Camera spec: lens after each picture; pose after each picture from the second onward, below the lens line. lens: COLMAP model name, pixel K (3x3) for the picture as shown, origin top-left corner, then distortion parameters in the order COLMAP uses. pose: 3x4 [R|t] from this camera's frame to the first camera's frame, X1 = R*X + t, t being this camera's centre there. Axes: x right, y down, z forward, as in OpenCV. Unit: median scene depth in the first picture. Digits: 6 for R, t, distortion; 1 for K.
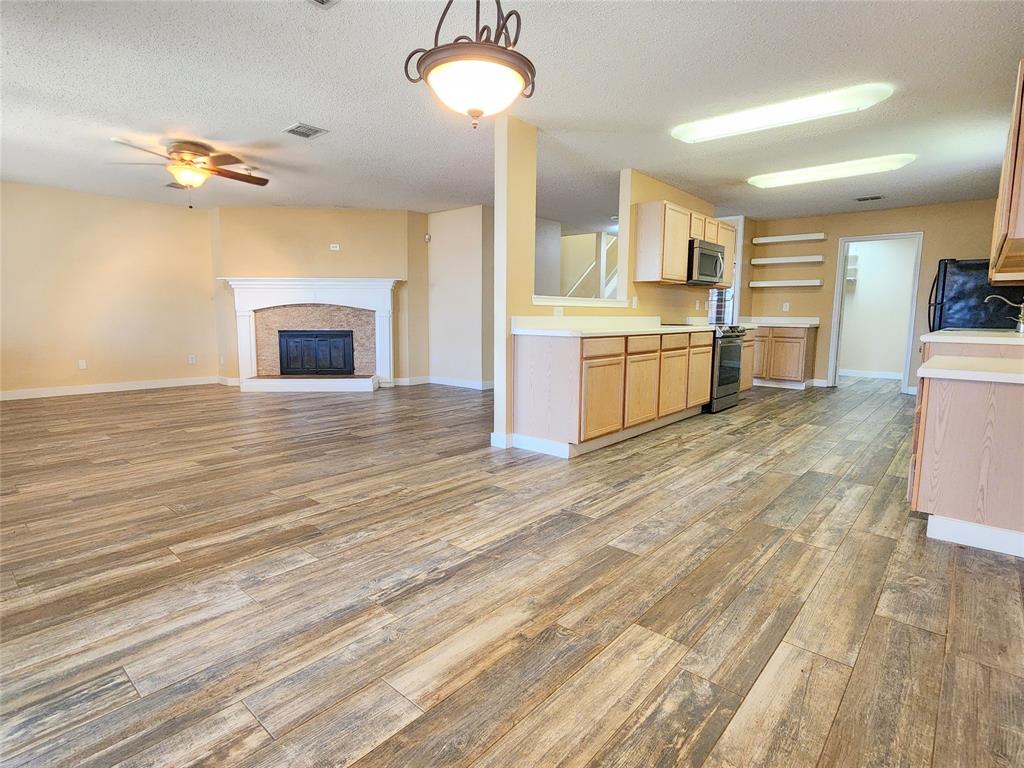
lens RADIAL K [[518.7, 0, 514.0], [0, 518.7, 378.5], [0, 0, 1]] dist [0.002004, 0.000996]
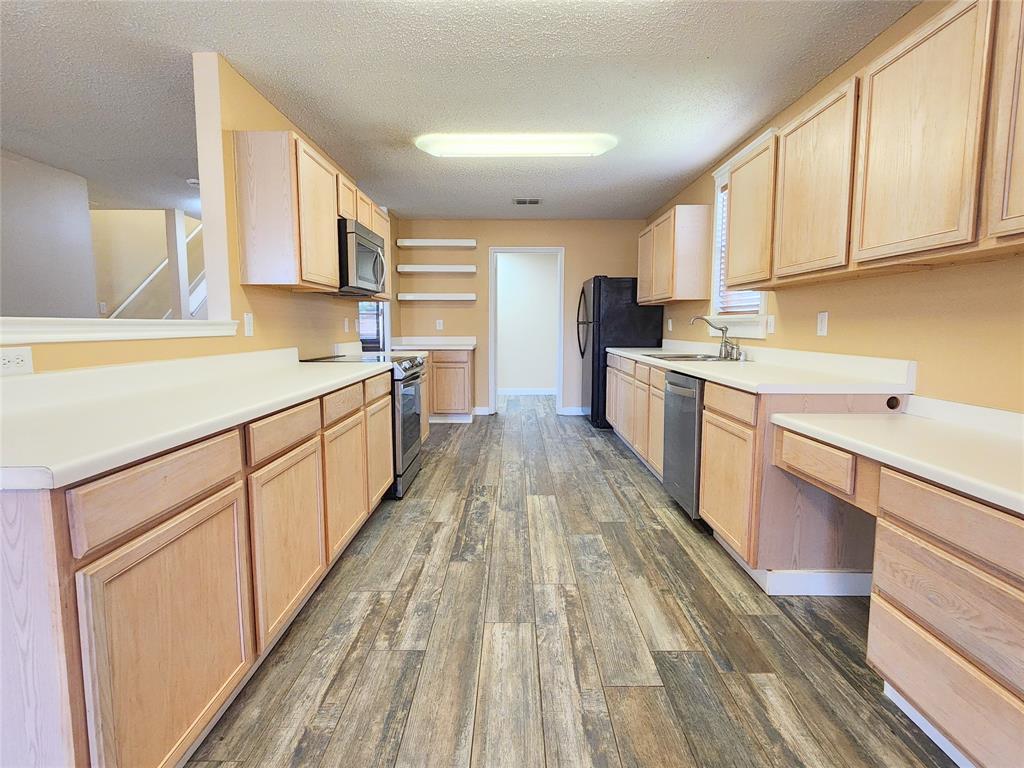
lens RADIAL K [[518.7, 0, 514.0], [0, 518.7, 378.5], [0, 0, 1]] dist [0.002004, 0.000996]
pose [[0.753980, -0.074664, 0.652641, 0.087888], [0.088086, 0.996038, 0.012186, -0.074105], [-0.650965, 0.048300, 0.757569, 0.424720]]
